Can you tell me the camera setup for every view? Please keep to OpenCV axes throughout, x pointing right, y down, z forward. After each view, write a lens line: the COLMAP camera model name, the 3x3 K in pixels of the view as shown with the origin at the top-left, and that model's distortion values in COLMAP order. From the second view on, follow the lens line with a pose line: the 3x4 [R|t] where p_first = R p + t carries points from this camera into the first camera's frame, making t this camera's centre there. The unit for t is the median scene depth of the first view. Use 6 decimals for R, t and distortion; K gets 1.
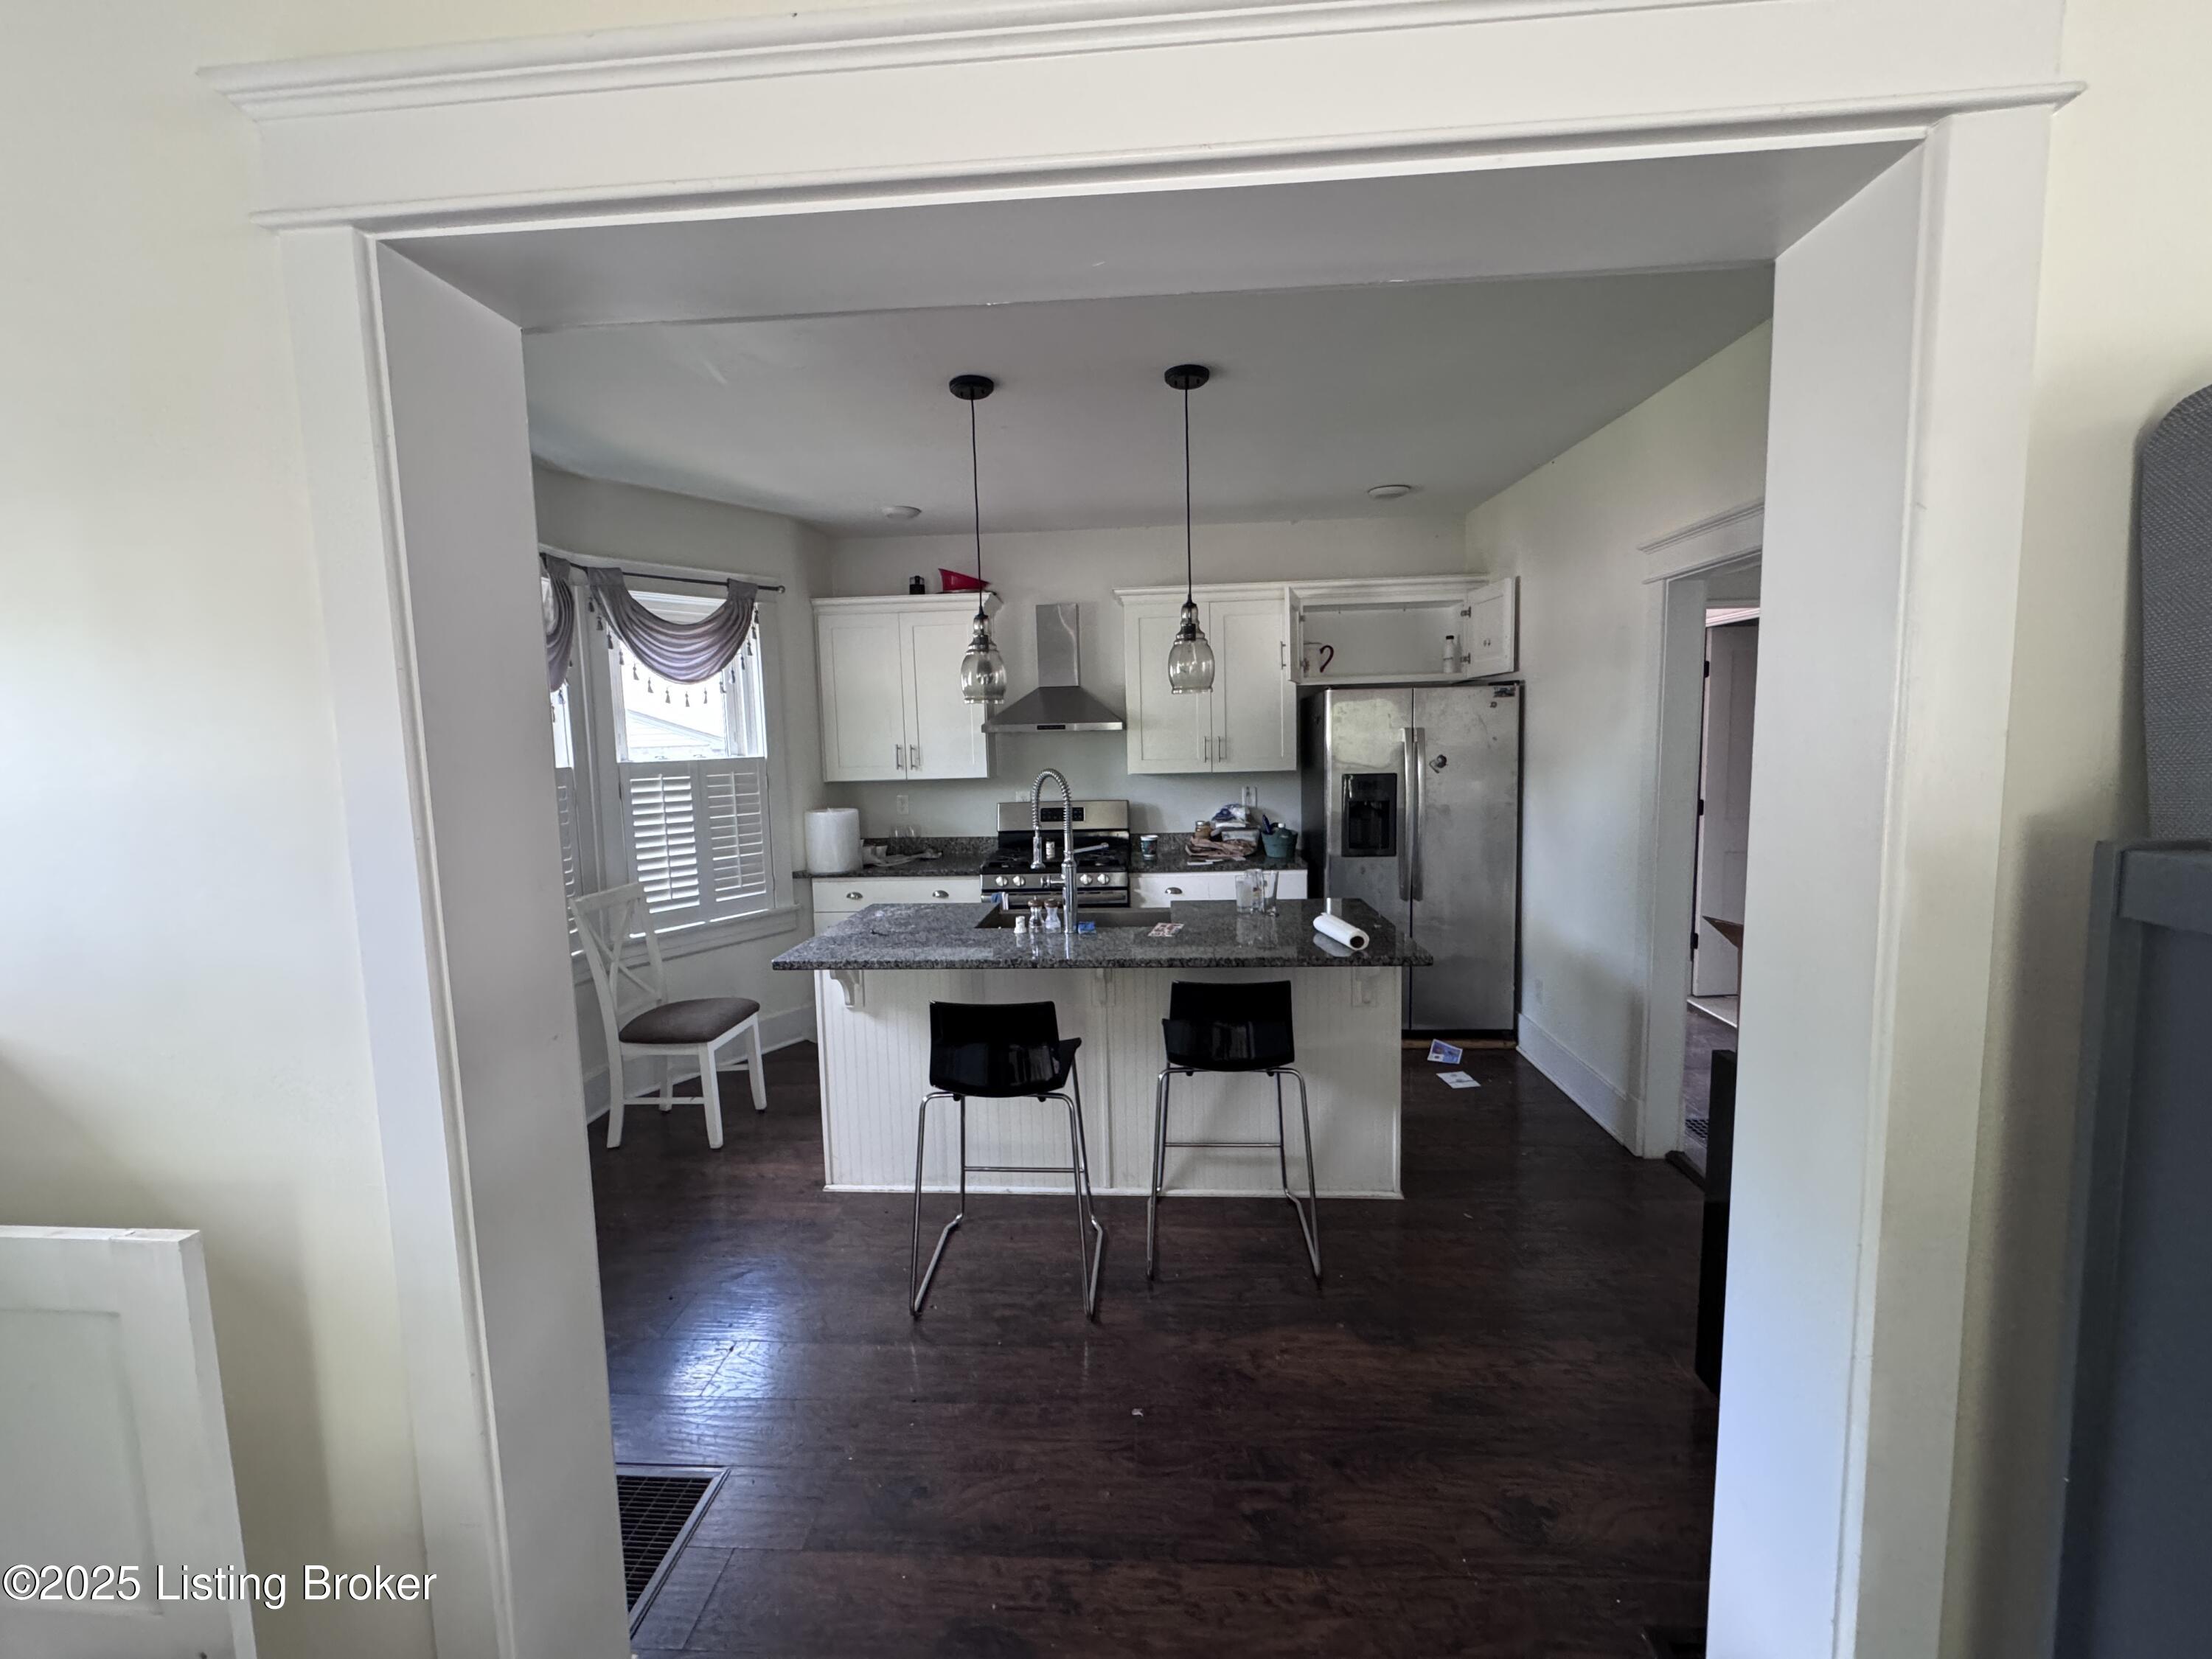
lens RADIAL K [[888.6, 0, 1104.5], [0, 888.6, 823.0], [0, 0, 1]] dist [0.001004, 0.000456]
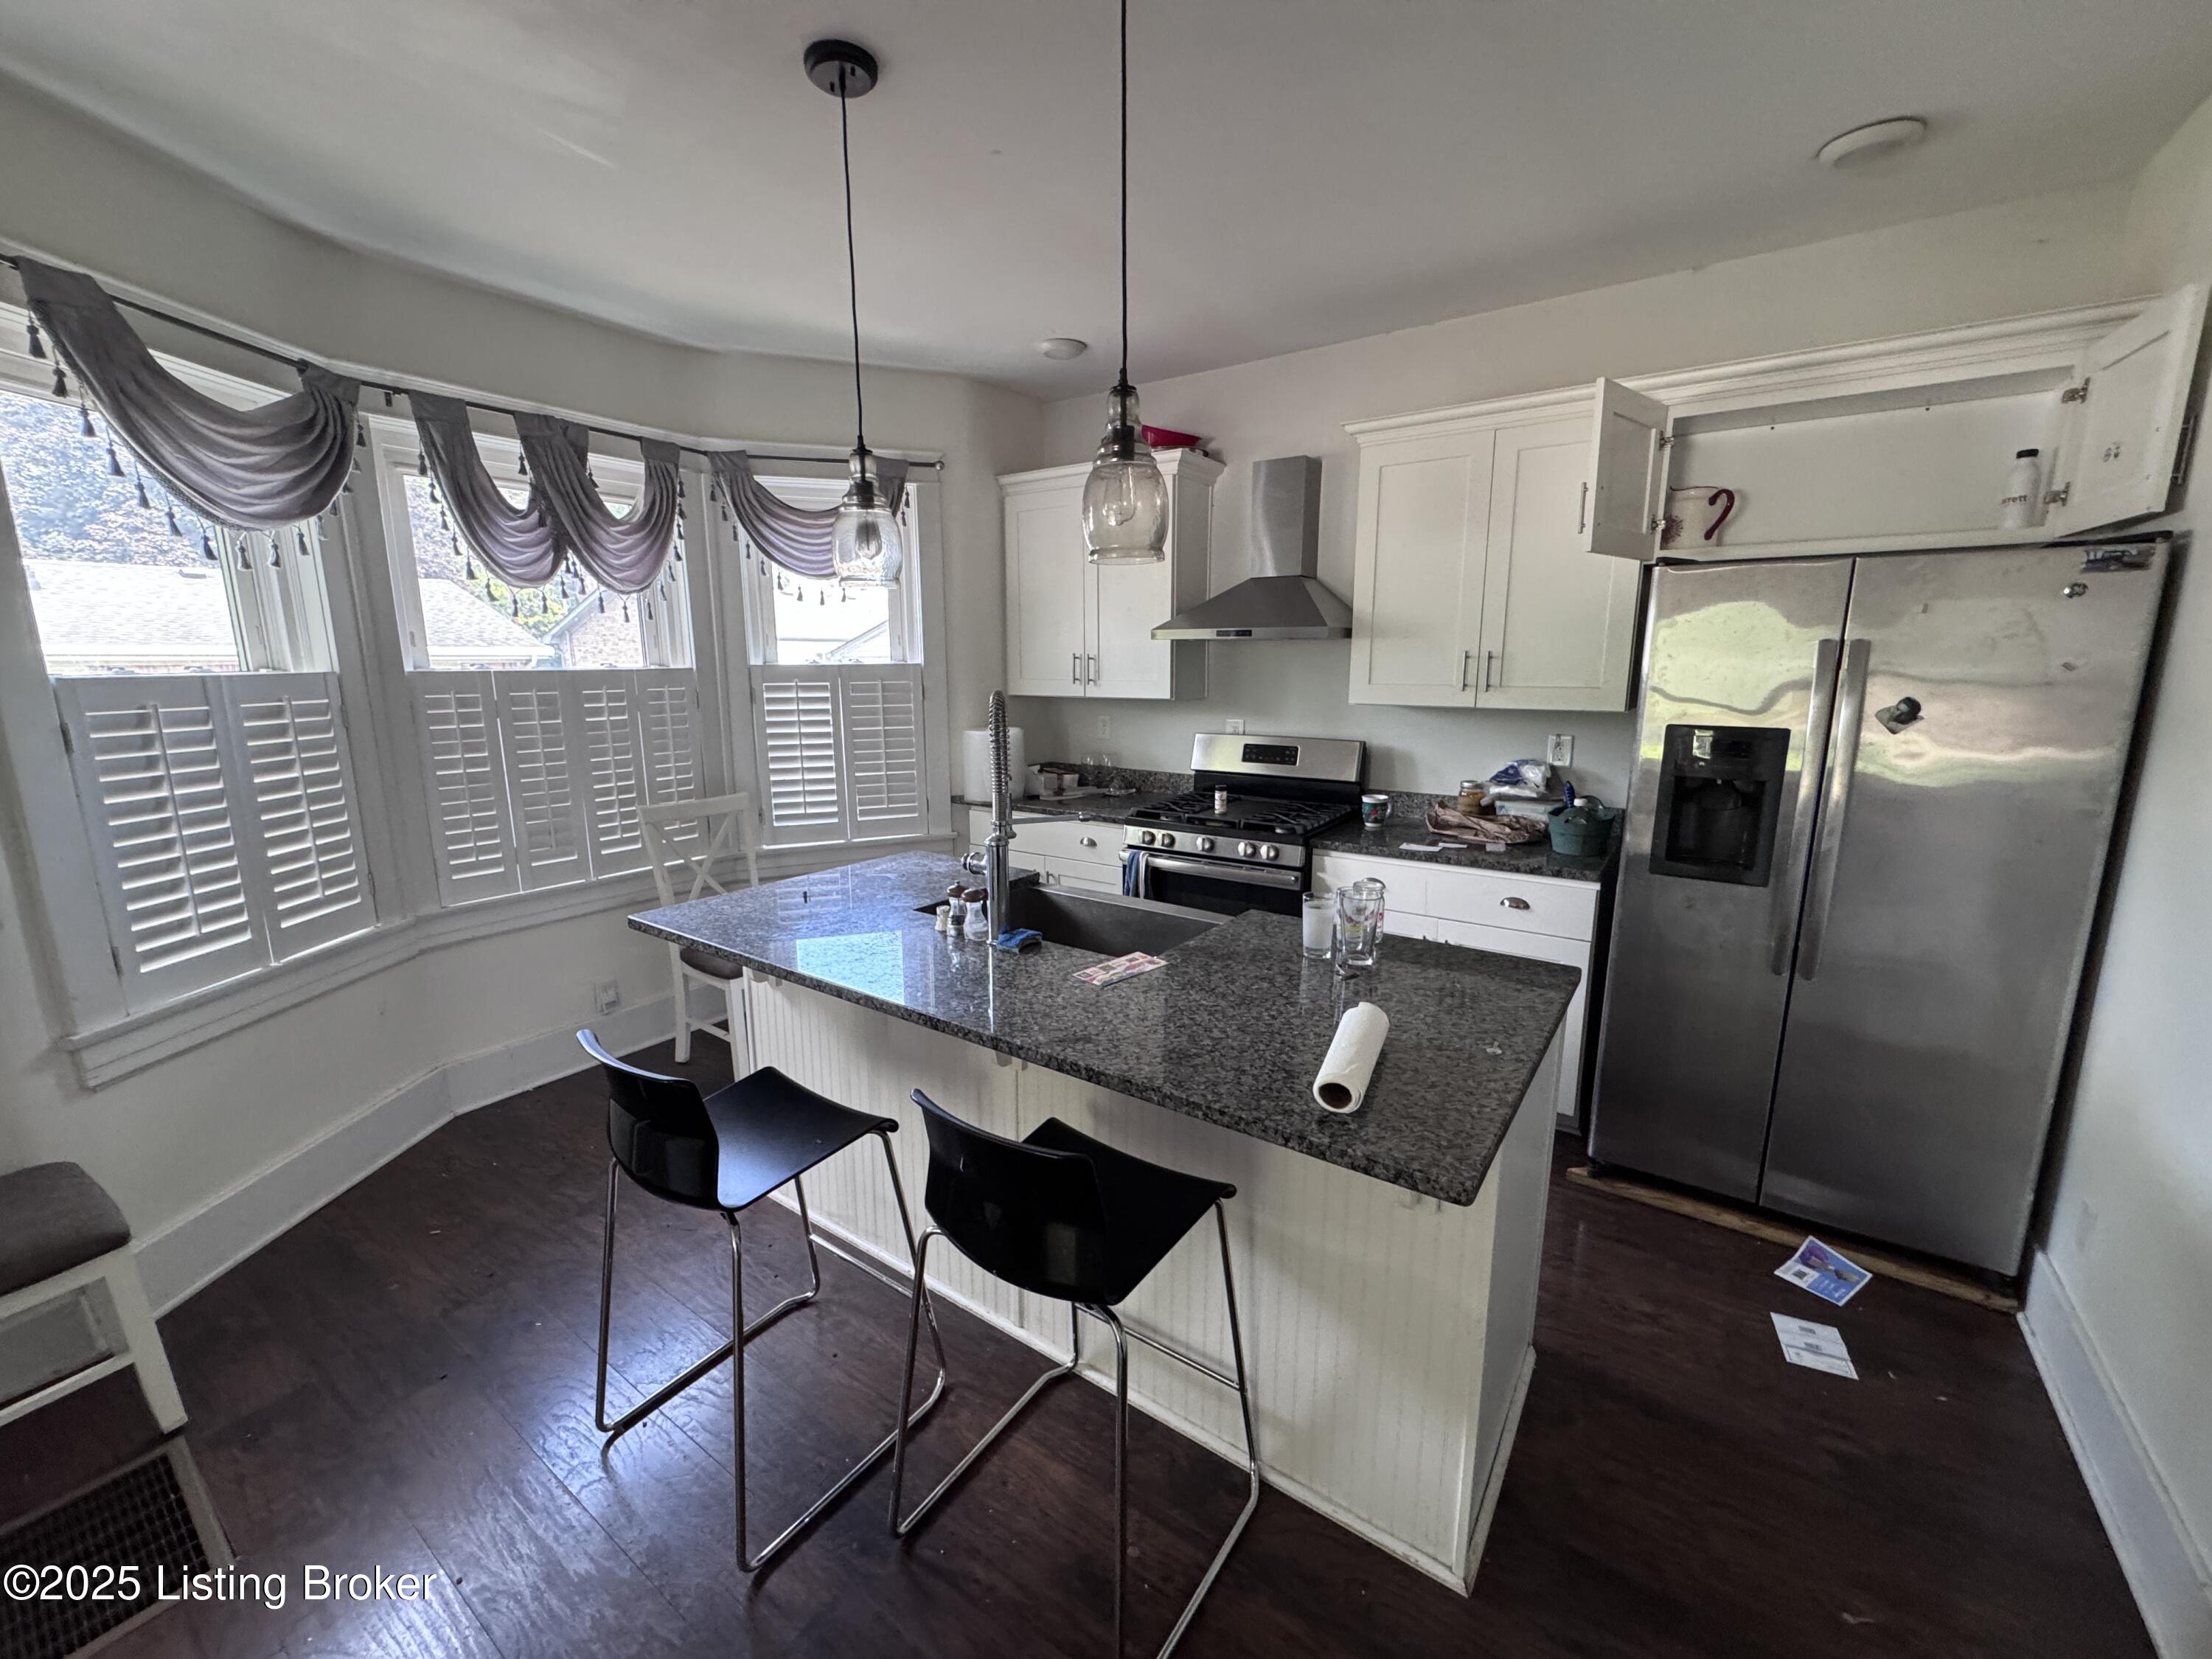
lens RADIAL K [[888.6, 0, 1104.5], [0, 888.6, 823.0], [0, 0, 1]] dist [0.001004, 0.000456]
pose [[0.852354, 0.119153, -0.509210, 0.248610], [-0.069596, 0.990882, 0.115367, -0.032868], [0.518313, -0.062895, 0.852875, 0.337979]]
